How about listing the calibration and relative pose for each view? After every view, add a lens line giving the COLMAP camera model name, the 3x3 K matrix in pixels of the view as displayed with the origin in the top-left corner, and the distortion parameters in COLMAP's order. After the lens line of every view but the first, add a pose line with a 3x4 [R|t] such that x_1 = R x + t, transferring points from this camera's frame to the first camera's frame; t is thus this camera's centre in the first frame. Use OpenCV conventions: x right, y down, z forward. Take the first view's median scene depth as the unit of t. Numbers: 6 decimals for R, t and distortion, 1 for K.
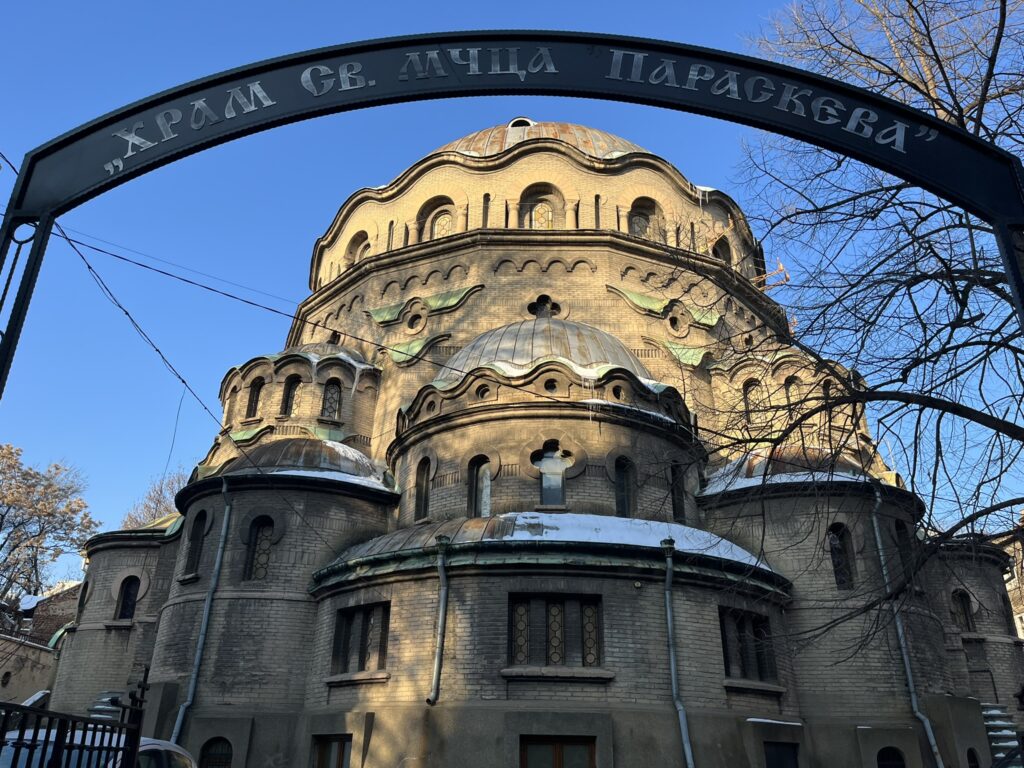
lens RADIAL K [[718.8, 0, 512.0], [0, 718.8, 384.0], [0, 0, 1]] dist [-0.003170, -0.005389]
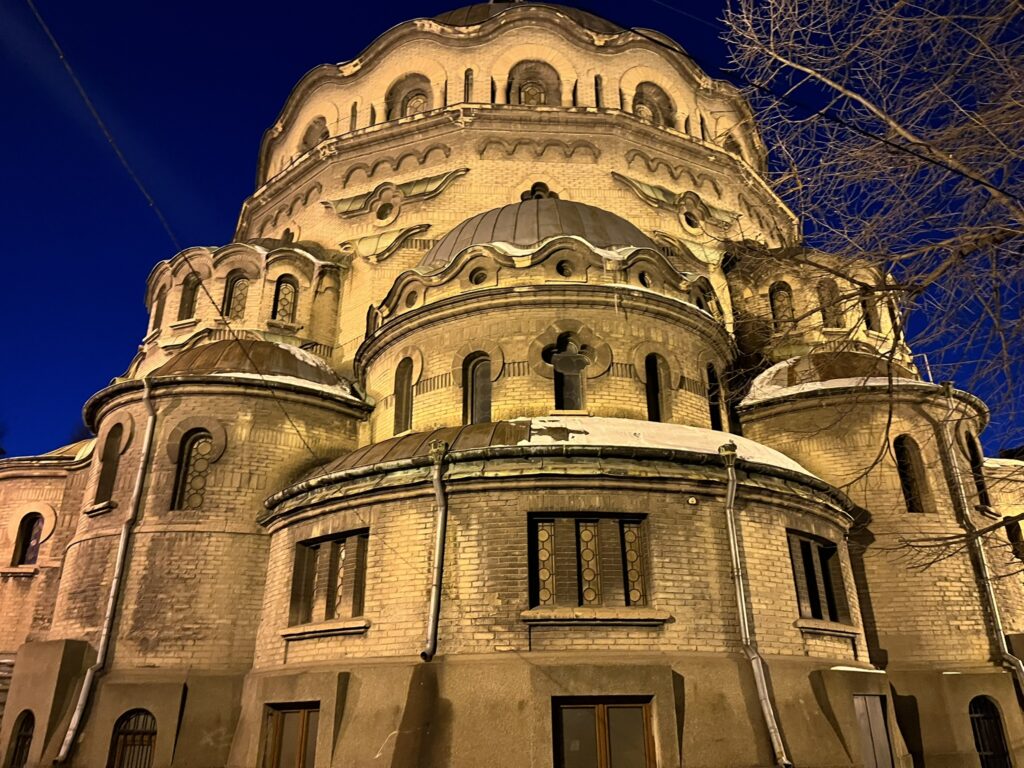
lens RADIAL K [[692.6, 0, 512.0], [0, 692.6, 384.0], [0, 0, 1]] dist [0.020422, -0.040381]
pose [[0.997007, 0.004571, 0.077180, -0.070684], [-0.008061, 0.998956, 0.044963, 0.108754], [-0.076894, -0.045451, 0.996003, 0.246784]]
